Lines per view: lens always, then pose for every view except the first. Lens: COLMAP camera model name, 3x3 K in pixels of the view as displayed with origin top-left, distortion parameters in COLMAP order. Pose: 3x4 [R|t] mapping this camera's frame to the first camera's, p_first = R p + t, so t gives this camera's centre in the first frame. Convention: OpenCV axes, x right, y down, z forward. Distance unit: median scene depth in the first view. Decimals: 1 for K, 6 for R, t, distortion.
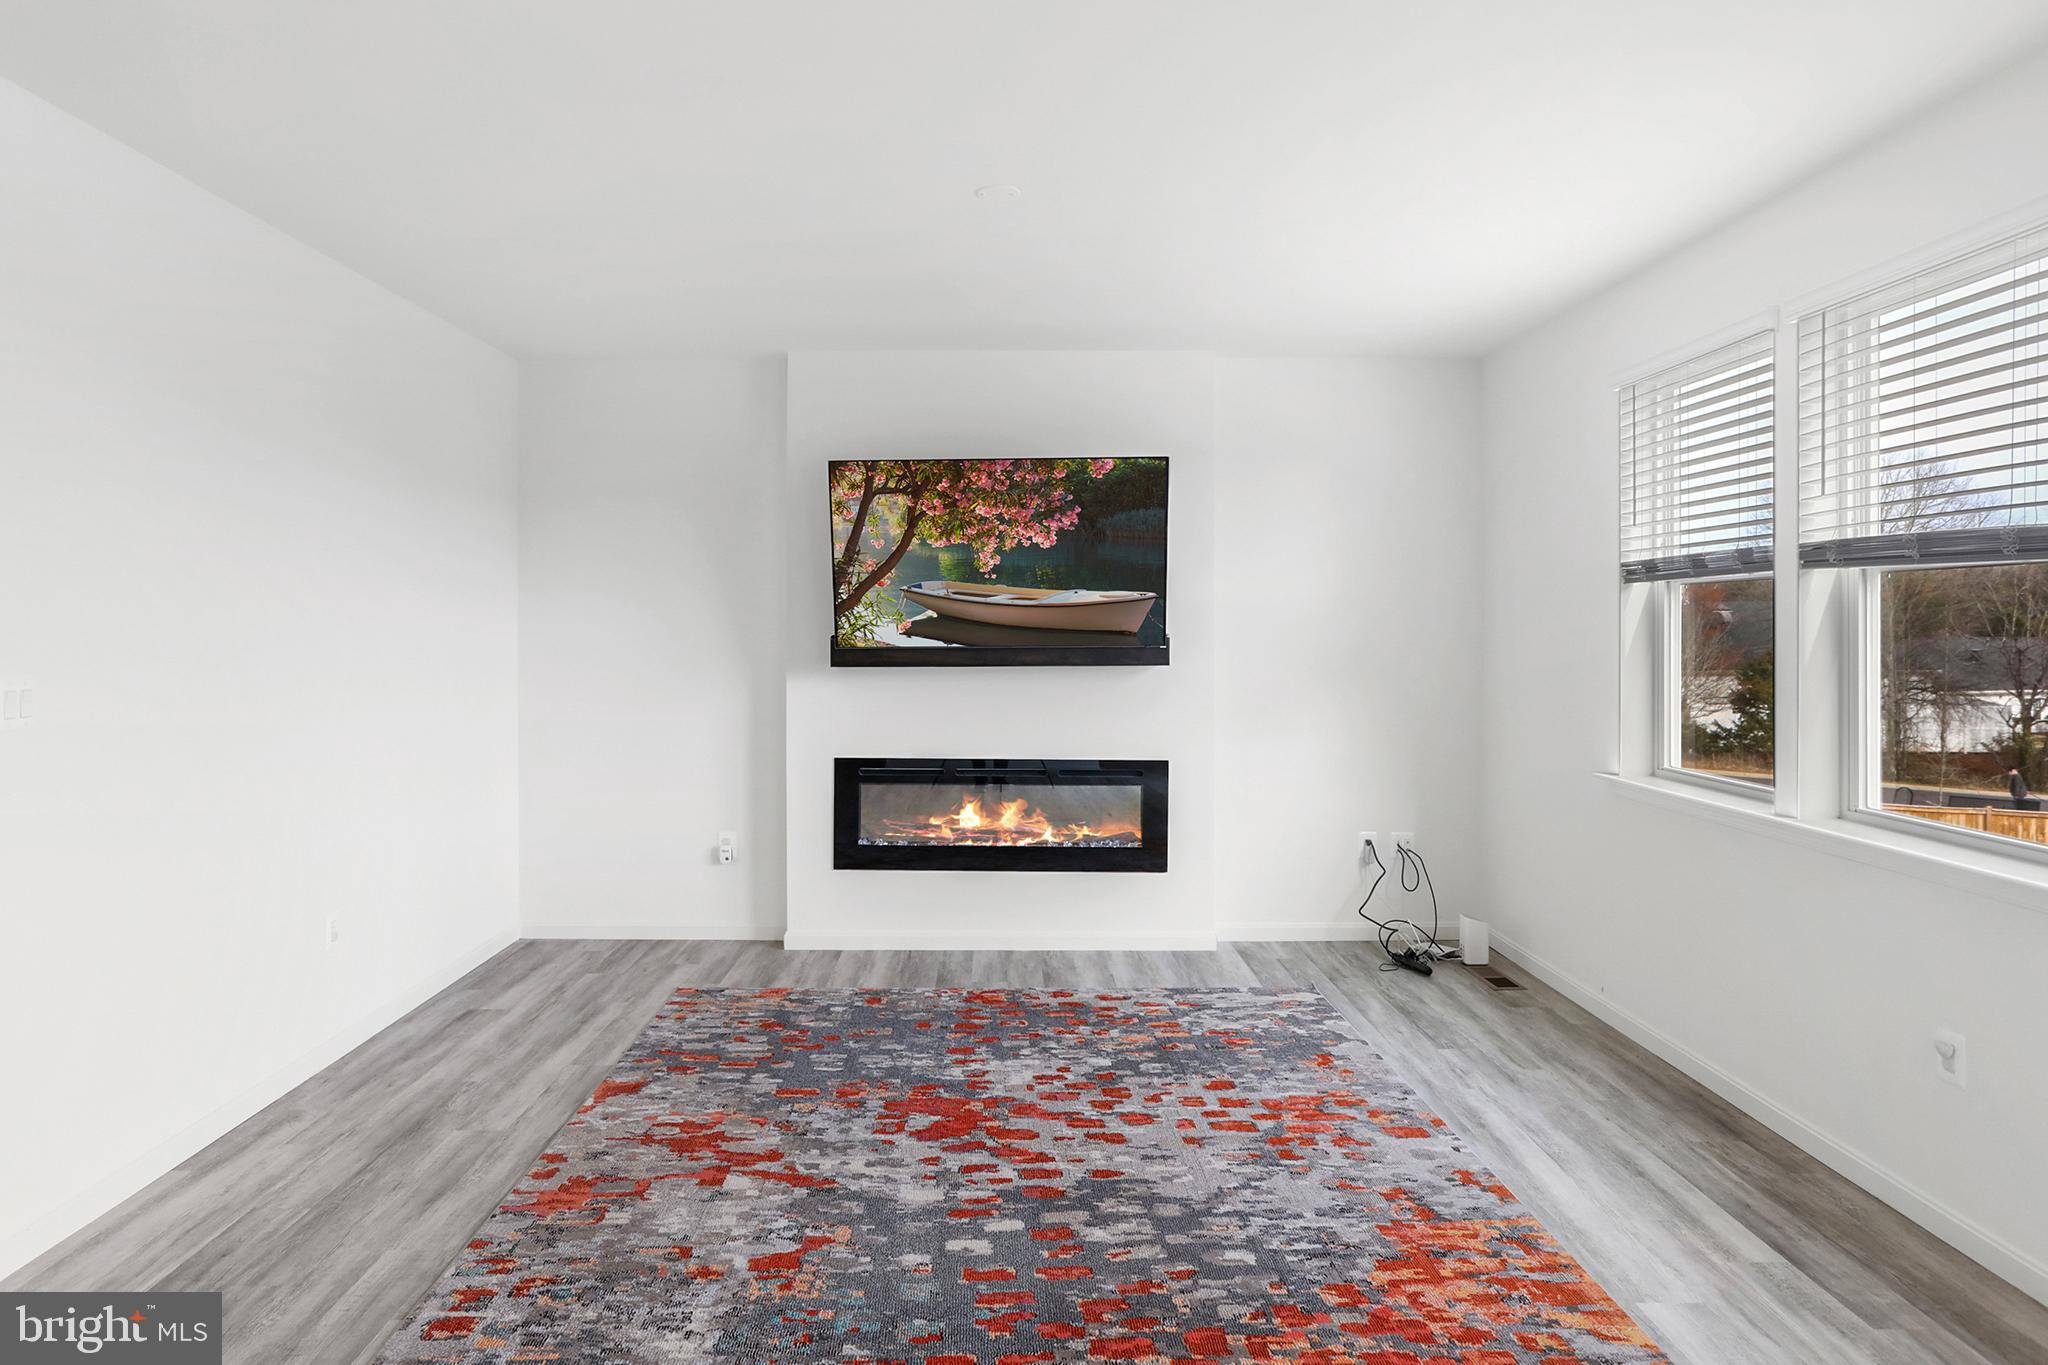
lens RADIAL K [[1251.3, 0, 984.0], [0, 1251.3, 639.6], [0, 0, 1]] dist [-0.017990, 0.004238]
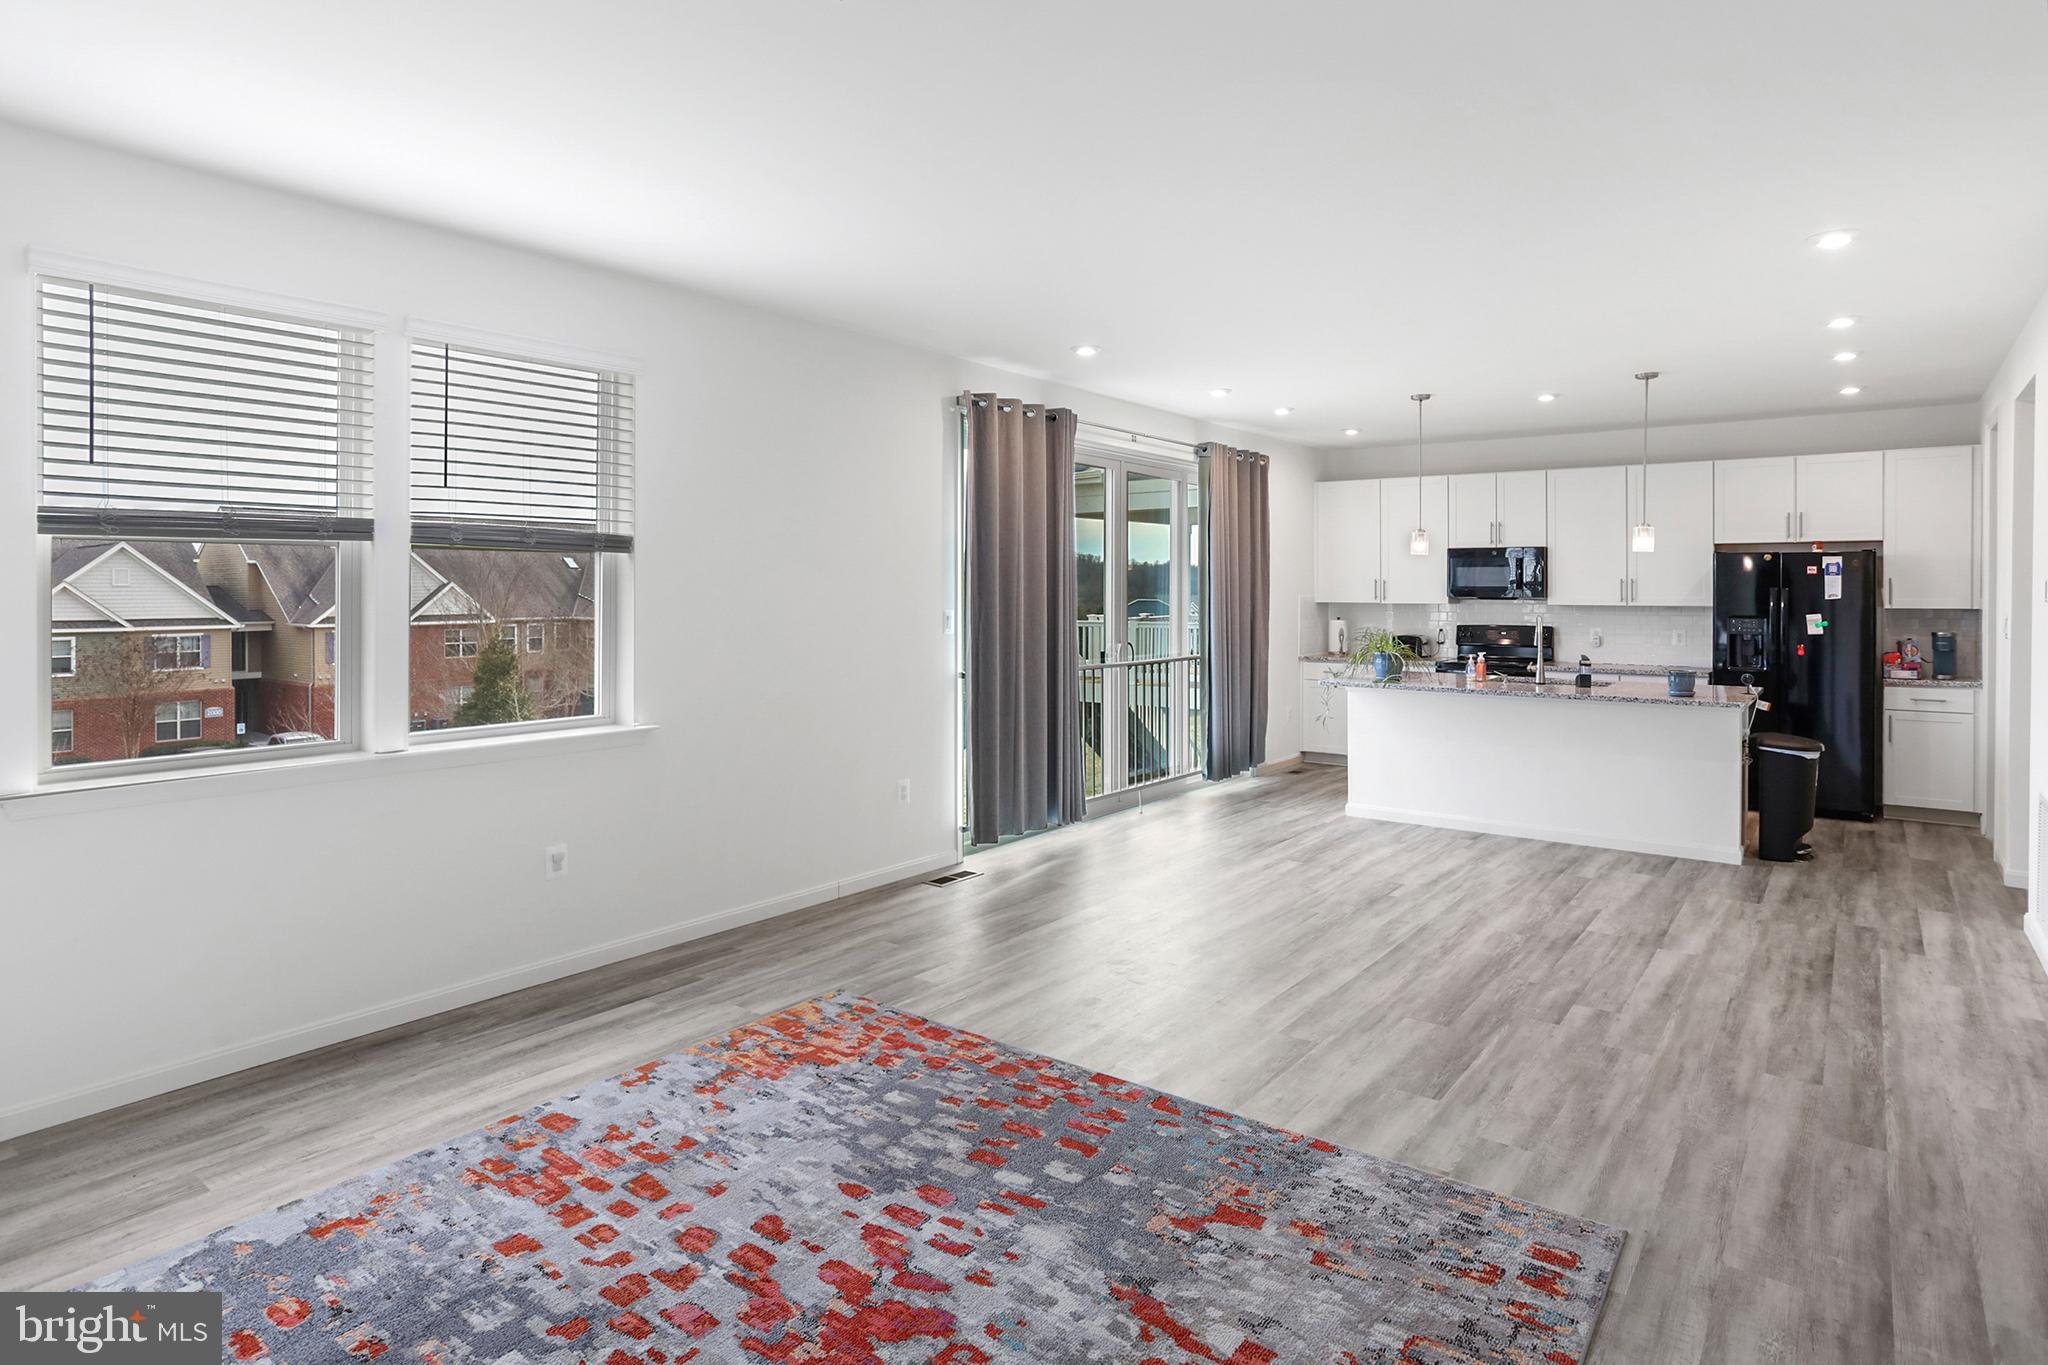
lens RADIAL K [[1095.7, 0, 1052.0], [0, 1095.7, 585.5], [0, 0, 1]] dist [-0.033308, 0.015511]
pose [[-0.812441, 0.002795, 0.583037, -0.426563], [0.005487, 0.999981, 0.002852, -0.014004], [-0.583018, 0.005516, -0.812441, 1.370497]]
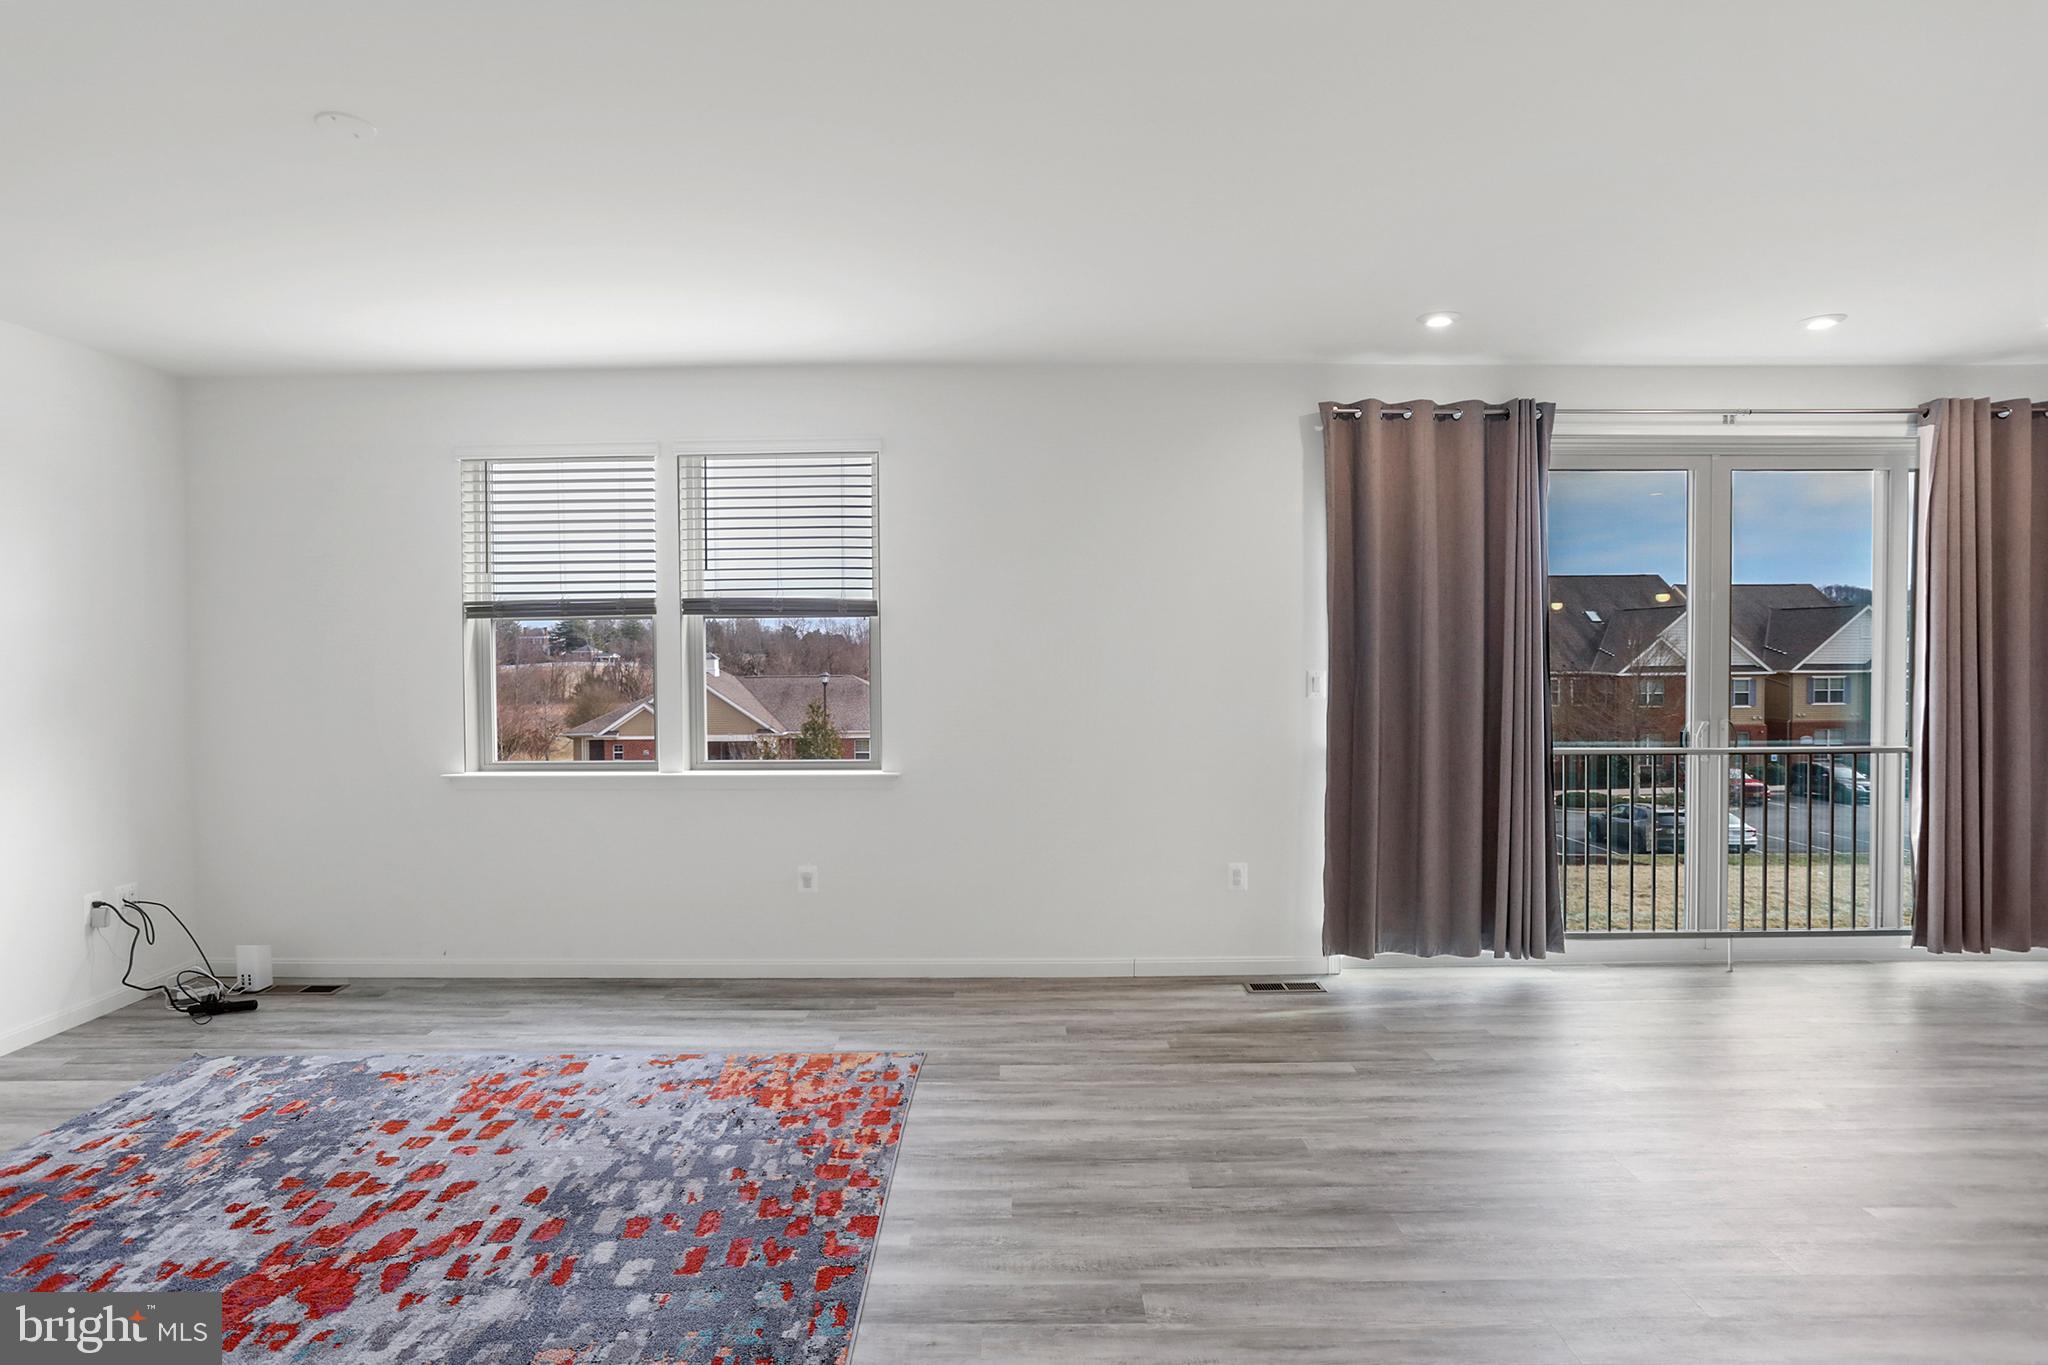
lens RADIAL K [[1095.7, 0, 1042.9], [0, 1095.7, 650.3], [0, 0, 1]] dist [-0.033308, 0.015511]
pose [[-0.032212, -0.000642, 0.999481, -0.693496], [0.016832, 0.999858, 0.001185, -0.005541], [-0.999339, 0.016861, -0.032197, 0.538633]]
